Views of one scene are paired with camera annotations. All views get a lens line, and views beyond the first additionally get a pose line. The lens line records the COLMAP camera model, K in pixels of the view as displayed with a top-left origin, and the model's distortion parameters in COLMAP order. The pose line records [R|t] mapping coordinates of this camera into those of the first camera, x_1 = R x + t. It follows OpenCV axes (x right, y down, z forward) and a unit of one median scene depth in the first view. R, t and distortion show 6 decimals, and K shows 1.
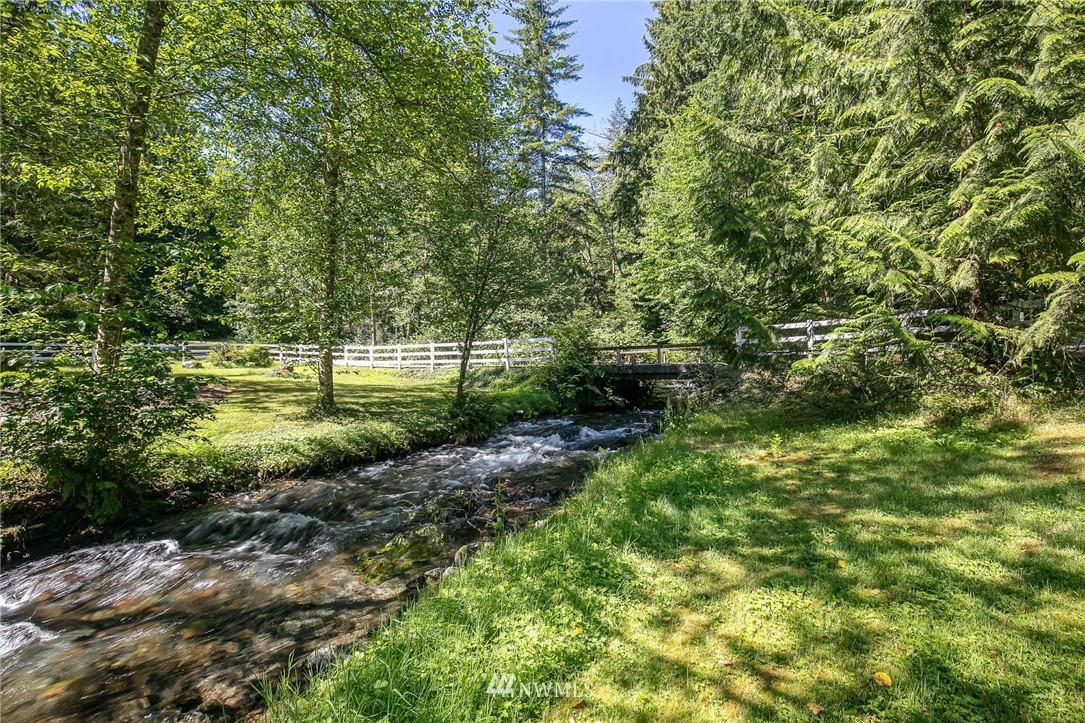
lens RADIAL K [[498.1, 0, 542.8], [0, 498.1, 362.8], [0, 0, 1]] dist [-0.035872, 0.006523]
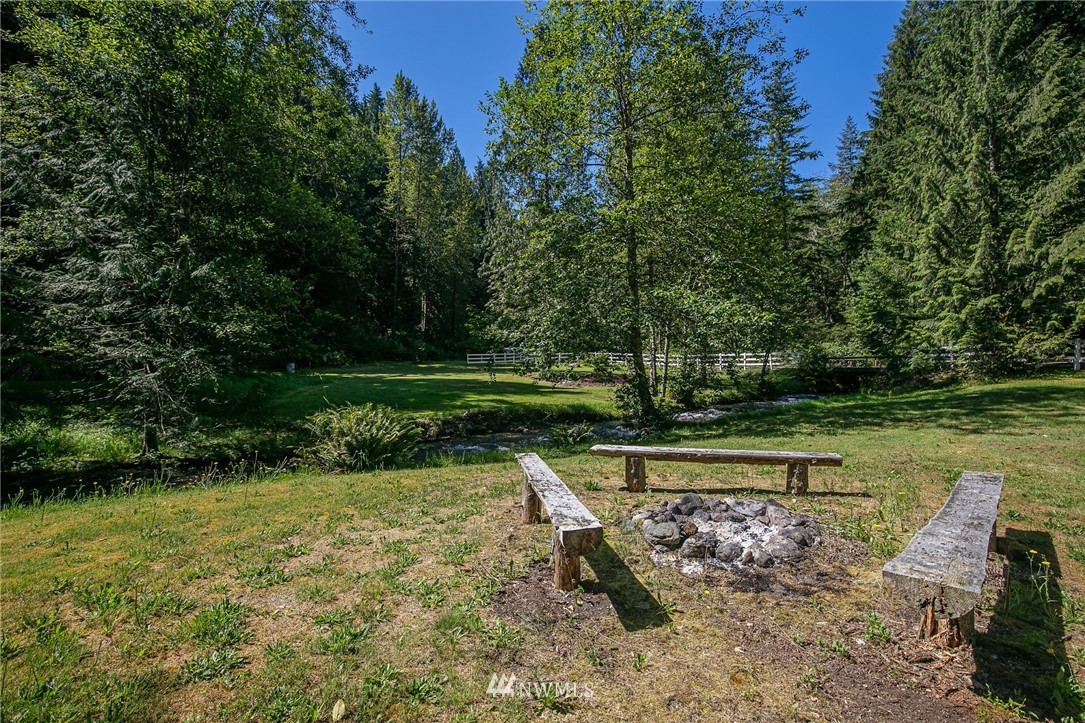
lens RADIAL K [[498.1, 0, 543.3], [0, 498.1, 359.3], [0, 0, 1]] dist [-0.035872, 0.006523]
pose [[0.914720, -0.000272, -0.404088, -0.066864], [-0.002320, 0.999980, -0.005926, -0.007221], [0.404081, 0.006358, 0.914701, -0.607607]]
